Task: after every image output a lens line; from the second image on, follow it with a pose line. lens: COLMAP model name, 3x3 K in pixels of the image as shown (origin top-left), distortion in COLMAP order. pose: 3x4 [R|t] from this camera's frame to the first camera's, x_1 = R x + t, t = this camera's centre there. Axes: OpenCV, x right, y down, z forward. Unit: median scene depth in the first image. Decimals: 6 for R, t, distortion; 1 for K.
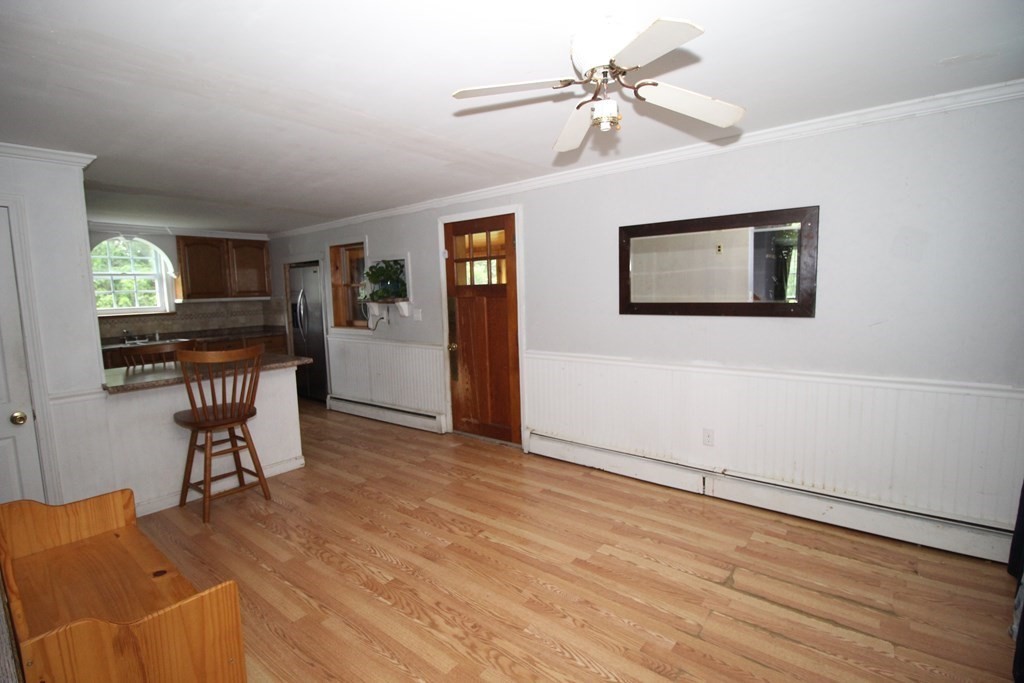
lens RADIAL K [[474.8, 0, 509.6], [0, 474.8, 338.5], [0, 0, 1]] dist [-0.008775, -0.006511]
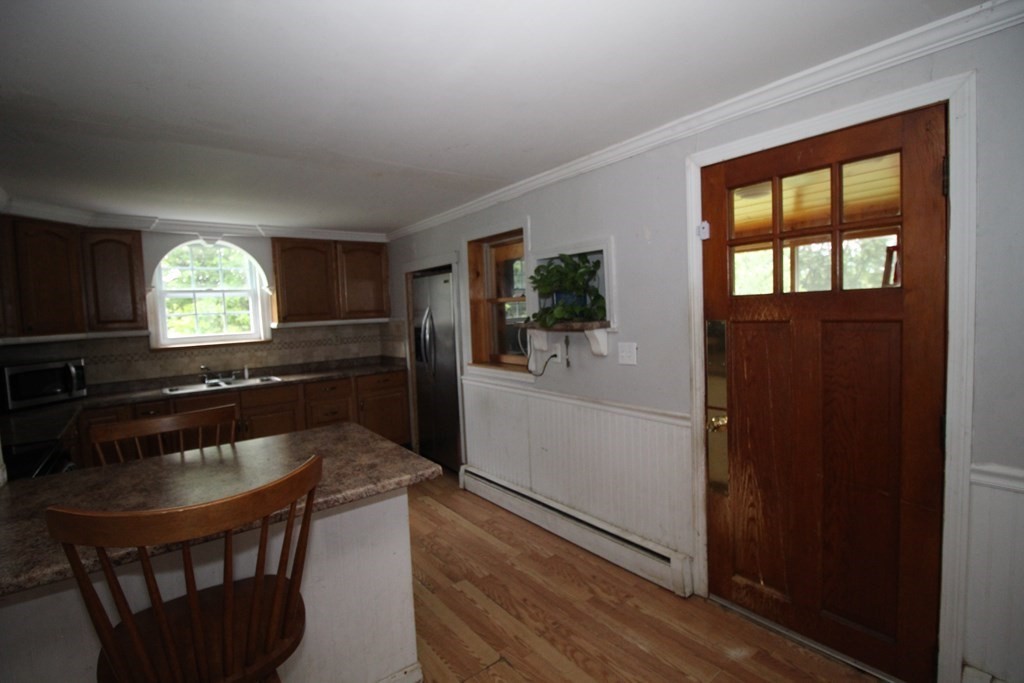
lens RADIAL K [[474.8, 0, 512.3], [0, 474.8, 337.5], [0, 0, 1]] dist [-0.008775, -0.006511]
pose [[0.970022, 0.001591, -0.243011, -0.157617], [-0.009811, 0.999420, -0.032616, -0.040609], [0.242818, 0.034023, 0.969475, 0.377095]]
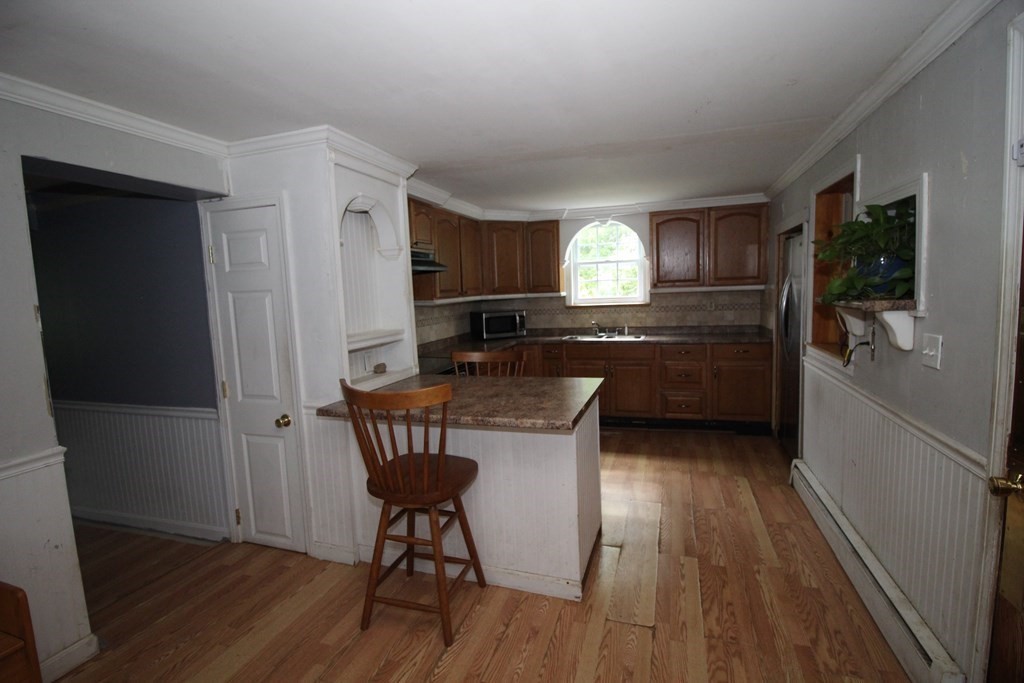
lens RADIAL K [[474.8, 0, 511.5], [0, 474.8, 337.9], [0, 0, 1]] dist [-0.008775, -0.006511]
pose [[0.349024, 0.109039, -0.930749, 0.014950], [-0.068340, 0.993525, 0.090767, -0.057320], [0.934619, 0.031928, 0.354215, 0.483524]]
